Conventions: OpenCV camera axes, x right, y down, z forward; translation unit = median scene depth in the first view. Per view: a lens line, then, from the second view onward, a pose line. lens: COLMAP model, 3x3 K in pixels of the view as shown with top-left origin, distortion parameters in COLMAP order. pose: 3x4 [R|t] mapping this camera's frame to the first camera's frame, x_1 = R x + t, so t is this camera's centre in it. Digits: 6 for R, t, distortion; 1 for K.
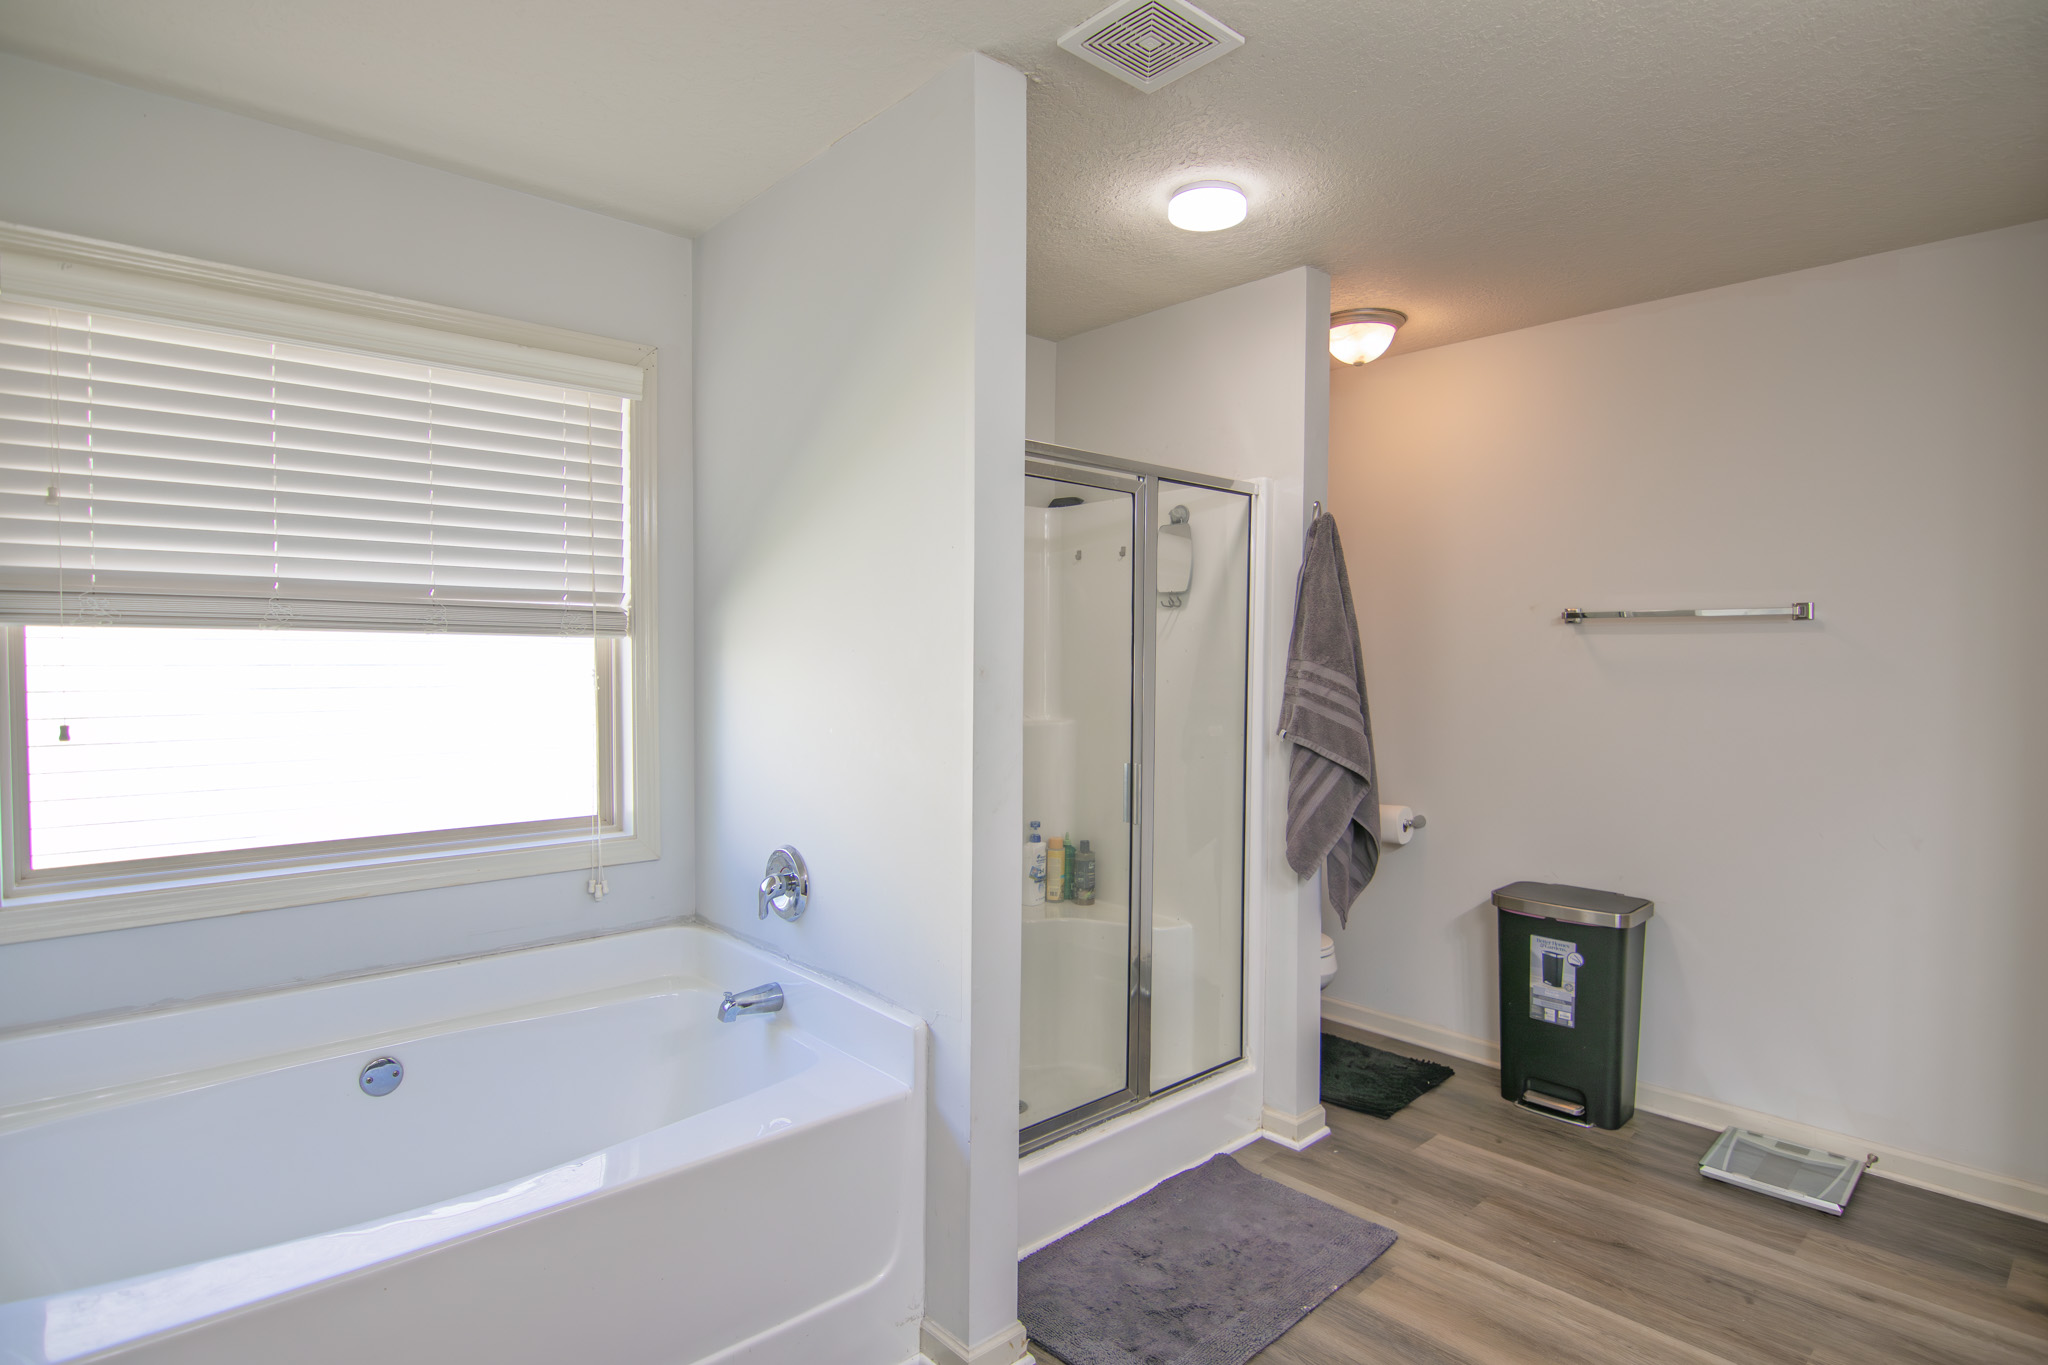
lens RADIAL K [[1041.6, 0, 1028.5], [0, 1041.6, 689.2], [0, 0, 1]] dist [-0.002406, -0.010740]
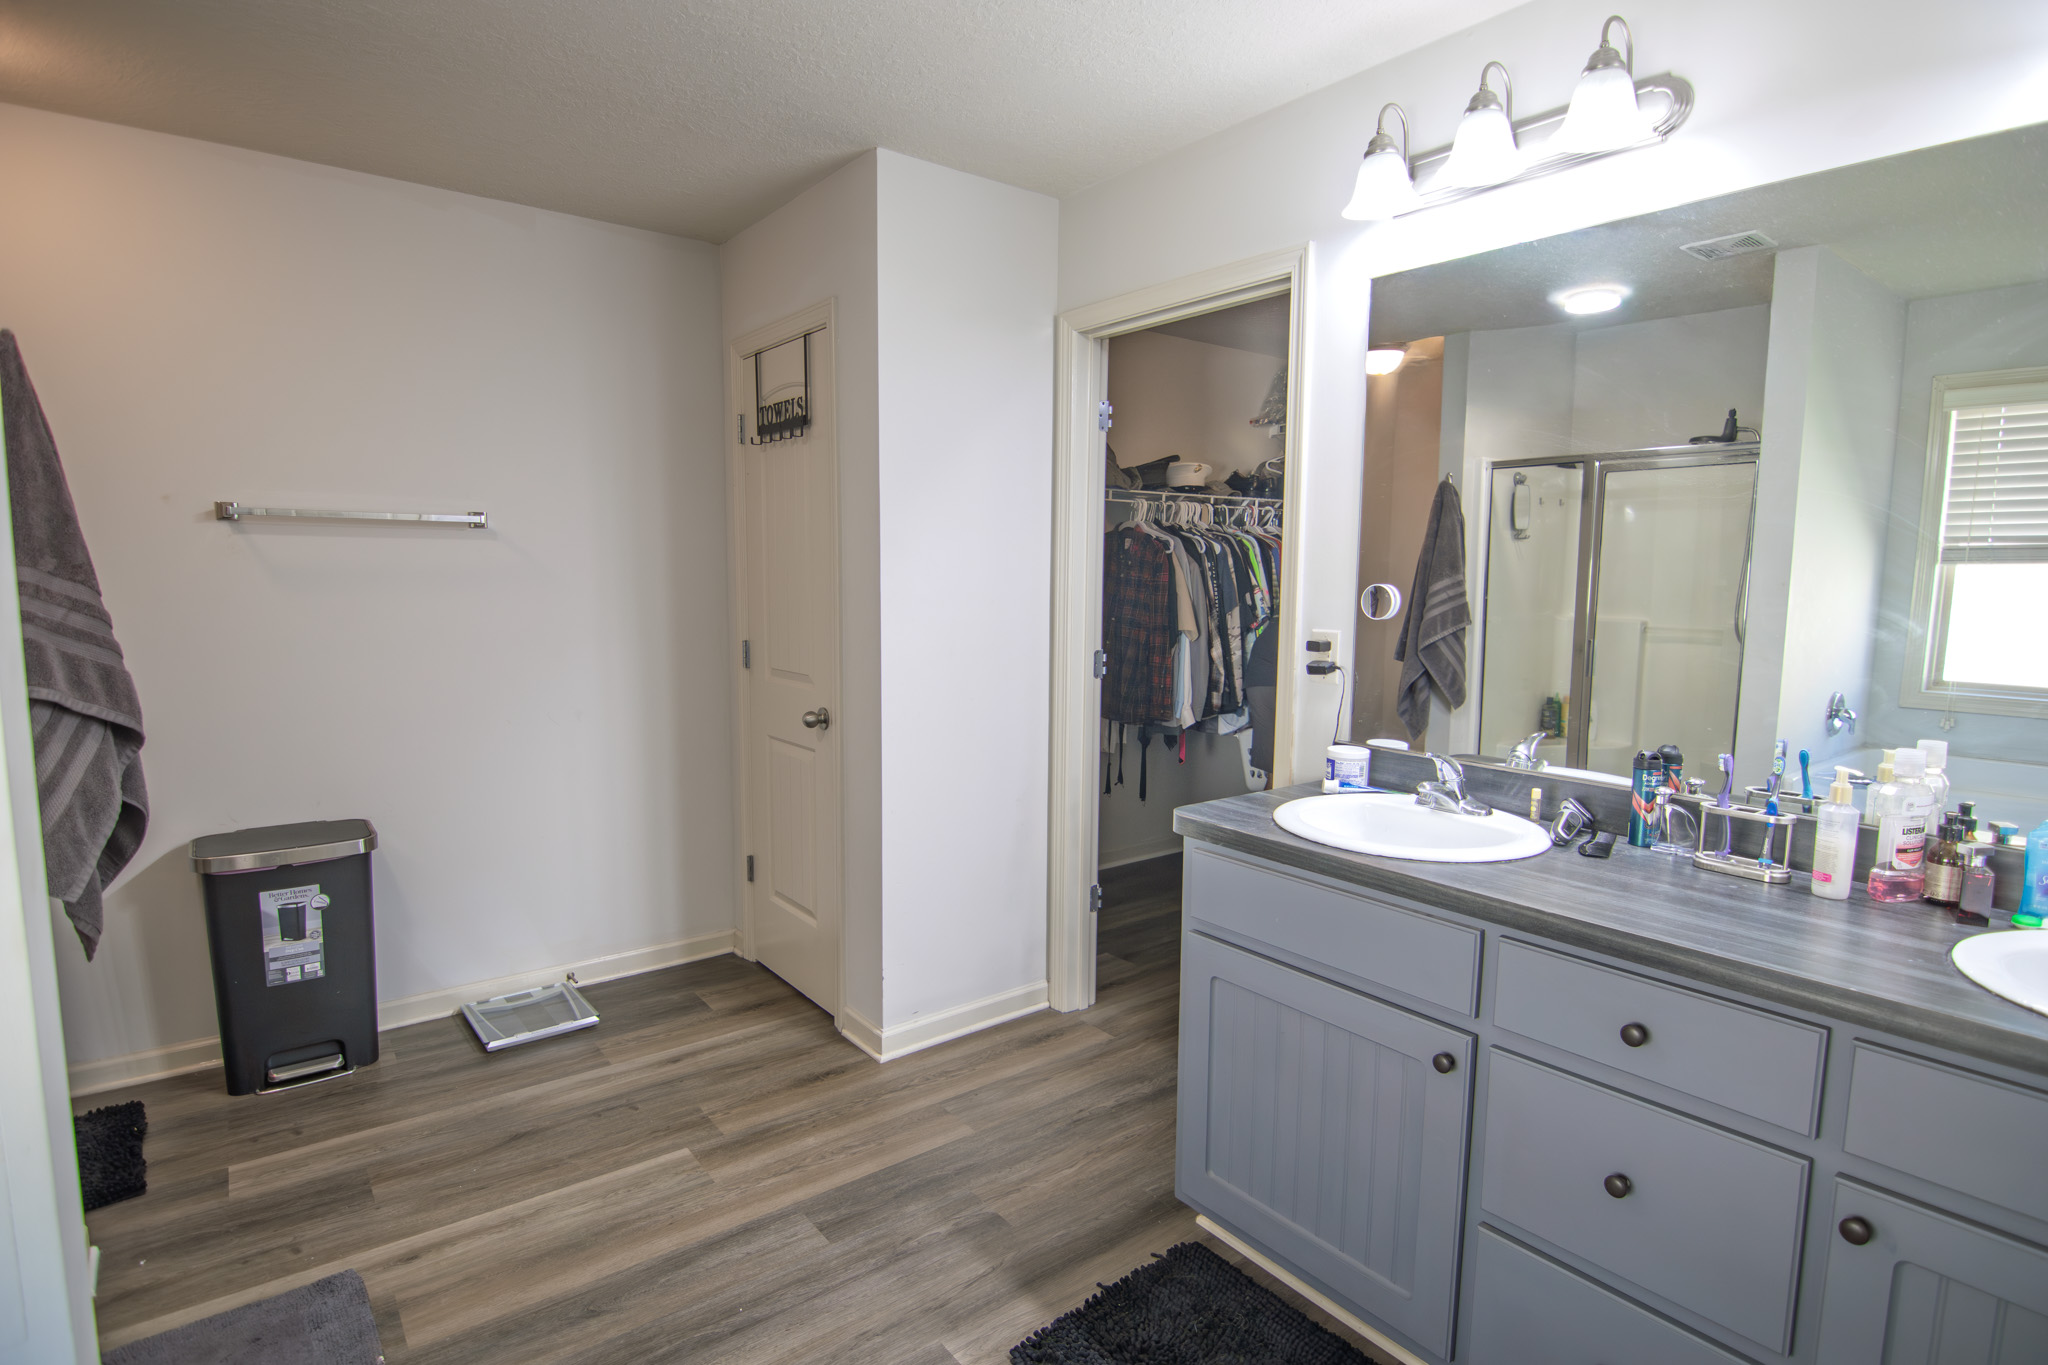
lens RADIAL K [[1041.6, 0, 1009.3], [0, 1041.6, 688.9], [0, 0, 1]] dist [-0.002406, -0.010740]
pose [[0.092546, -0.112956, 0.989281, -0.305341], [0.019780, 0.993557, 0.111594, -0.010809], [-0.995512, 0.009240, 0.094184, 0.349457]]
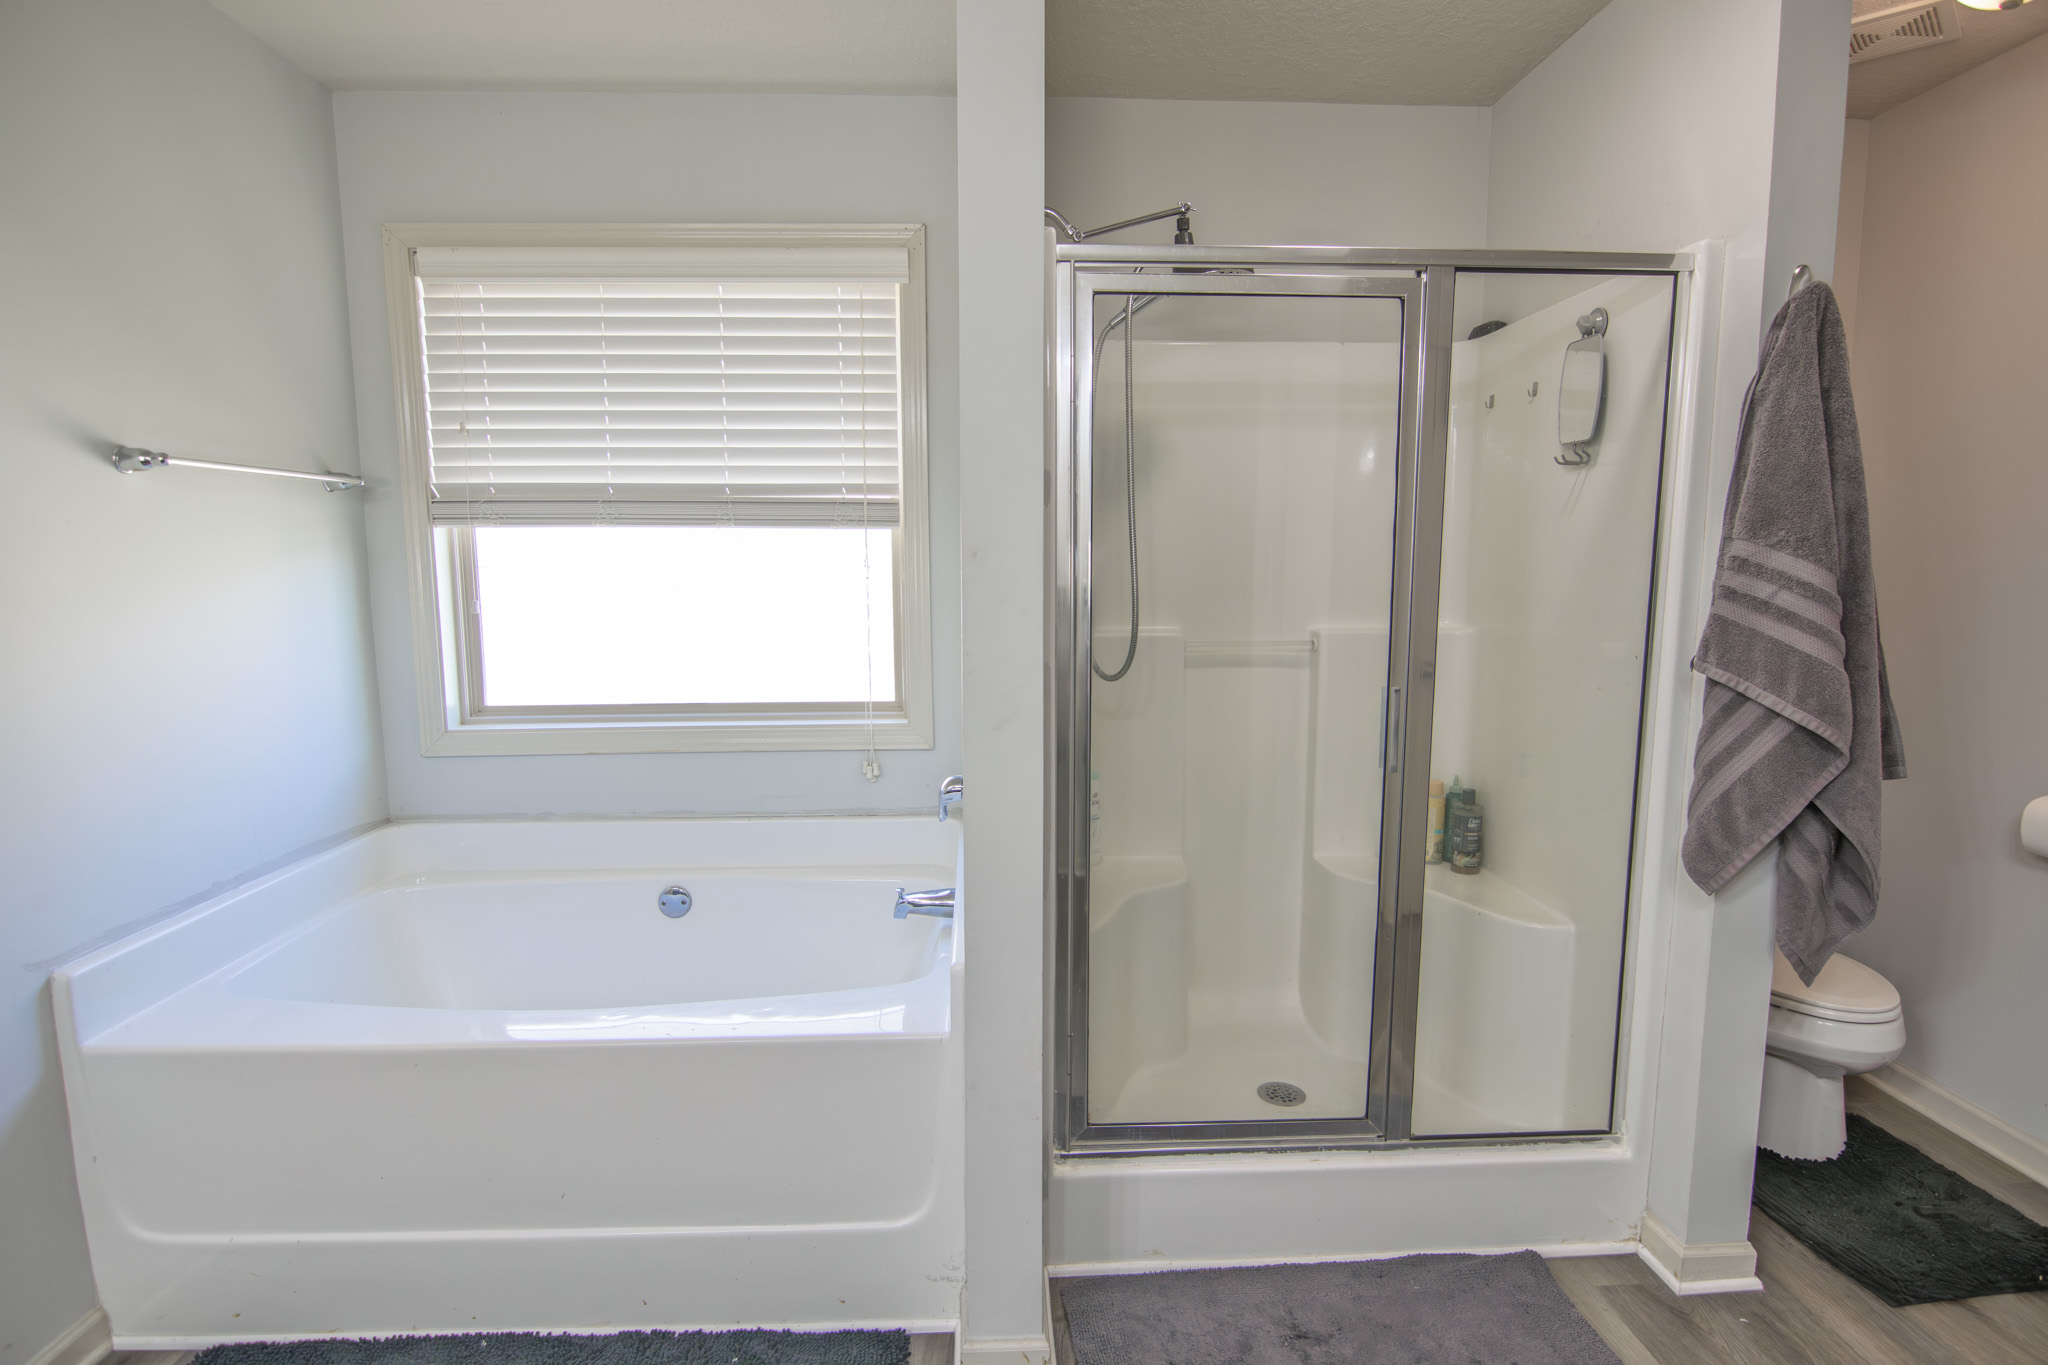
lens RADIAL K [[1041.6, 0, 1045.7], [0, 1041.6, 691.5], [0, 0, 1]] dist [-0.002406, -0.010740]
pose [[0.774622, 0.072351, -0.628272, 0.342047], [-0.012341, 0.994975, 0.099364, 0.005558], [0.632304, -0.069216, 0.771622, 0.278761]]
